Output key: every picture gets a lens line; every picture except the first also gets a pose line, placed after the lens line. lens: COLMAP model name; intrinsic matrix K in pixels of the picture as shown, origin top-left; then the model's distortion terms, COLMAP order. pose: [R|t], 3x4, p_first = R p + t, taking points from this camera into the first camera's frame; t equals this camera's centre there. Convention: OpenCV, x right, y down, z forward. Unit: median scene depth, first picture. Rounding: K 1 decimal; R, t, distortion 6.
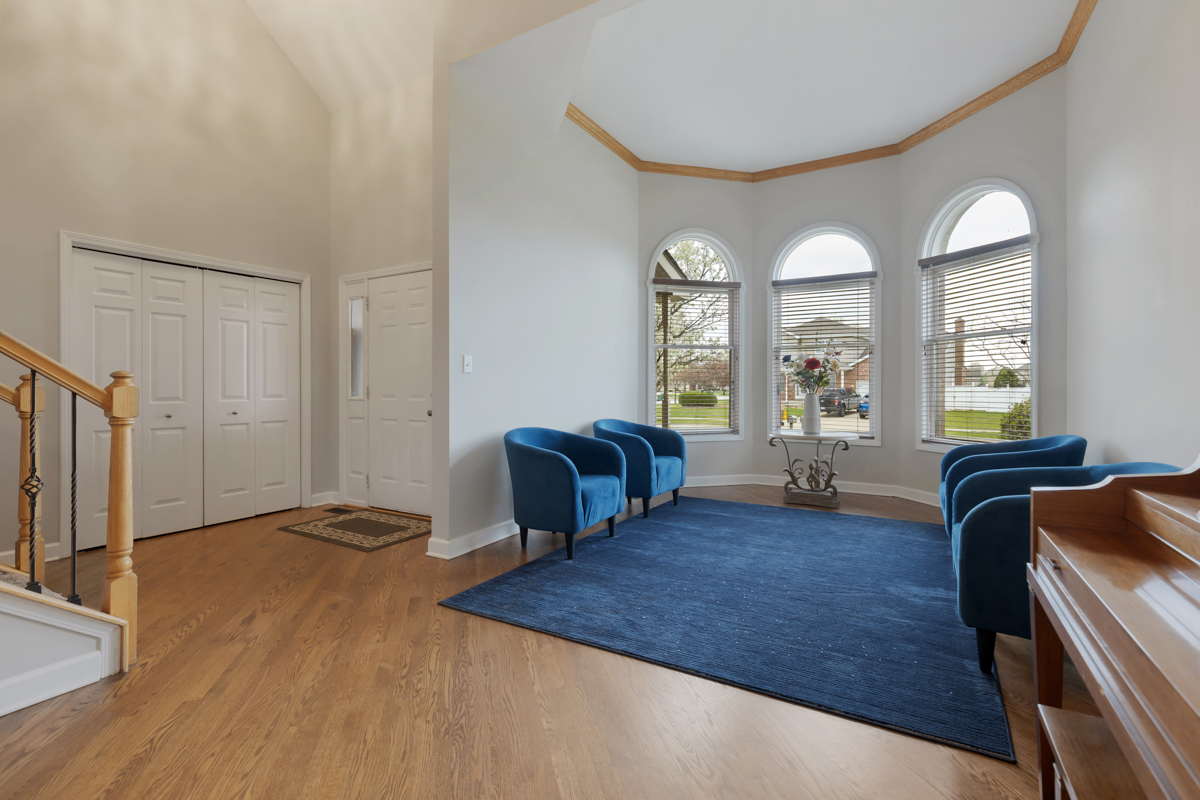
lens RADIAL K [[540.9, 0, 606.1], [0, 540.9, 383.2], [0, 0, 1]] dist [-0.000061, -0.000063]
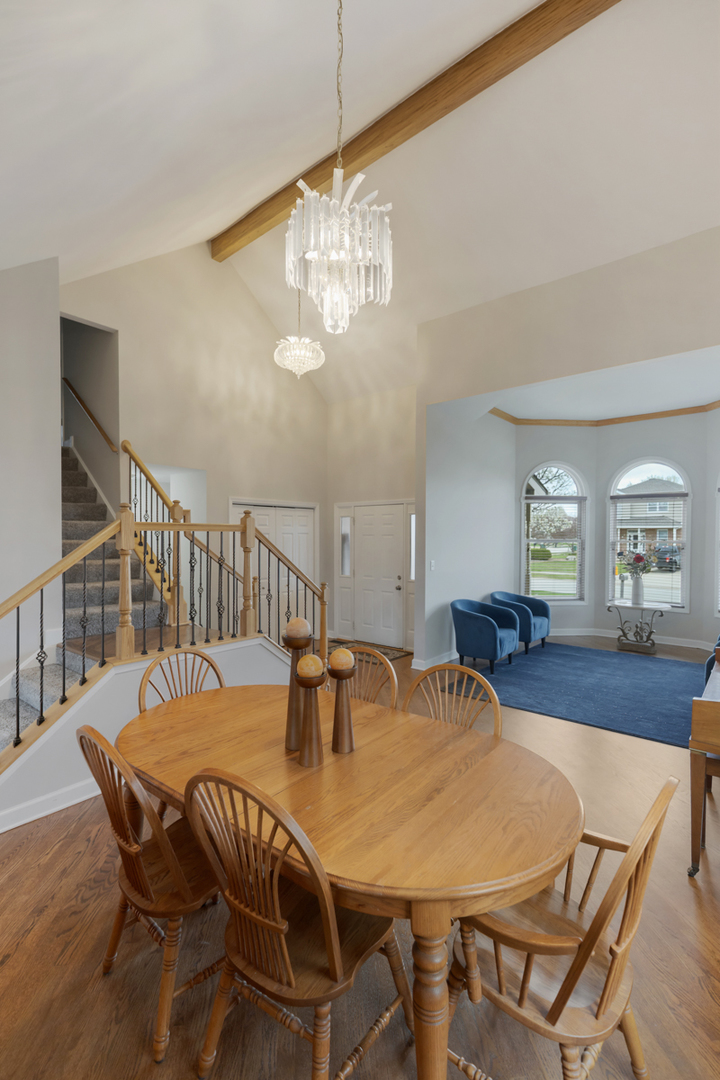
lens RADIAL K [[486.8, 0, 356.9], [0, 486.8, 541.1], [0, 0, 1]] dist [-0.000061, -0.000063]
pose [[0.985176, 0.006857, -0.171412, -0.175417], [-0.003931, 0.999841, 0.017402, -0.112948], [0.171504, -0.016470, 0.985046, -0.515023]]
